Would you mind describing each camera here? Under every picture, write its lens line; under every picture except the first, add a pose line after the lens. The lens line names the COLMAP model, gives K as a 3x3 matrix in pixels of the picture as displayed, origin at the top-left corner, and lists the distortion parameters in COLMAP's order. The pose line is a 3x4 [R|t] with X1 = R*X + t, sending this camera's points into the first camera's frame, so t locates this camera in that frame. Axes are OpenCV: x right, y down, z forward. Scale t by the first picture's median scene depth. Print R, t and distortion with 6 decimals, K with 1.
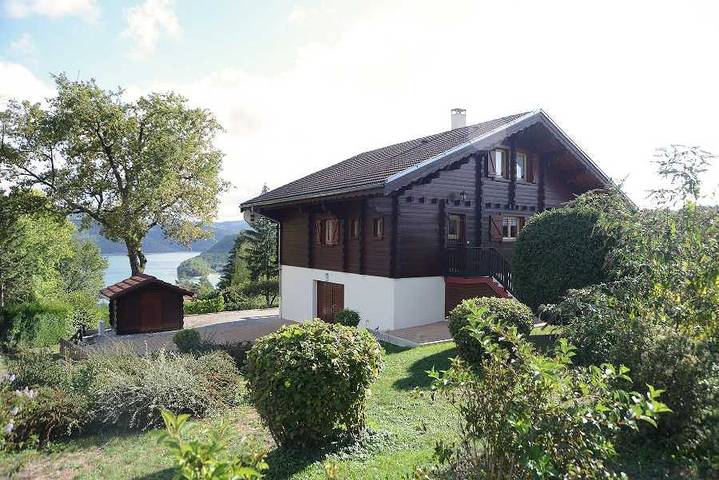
lens RADIAL K [[506.1, 0, 359.5], [0, 506.1, 240.0], [0, 0, 1]] dist [-0.002070, 0.002240]
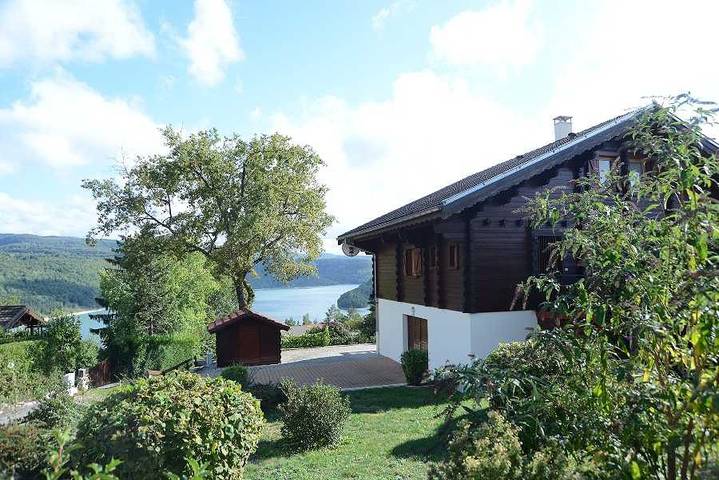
lens RADIAL K [[506.1, 0, 359.5], [0, 506.1, 240.0], [0, 0, 1]] dist [-0.002070, 0.002240]
pose [[0.953380, -0.043184, -0.298668, 0.113006], [0.024743, 0.997562, -0.065255, 0.001151], [0.300757, 0.054823, 0.952124, 0.075226]]
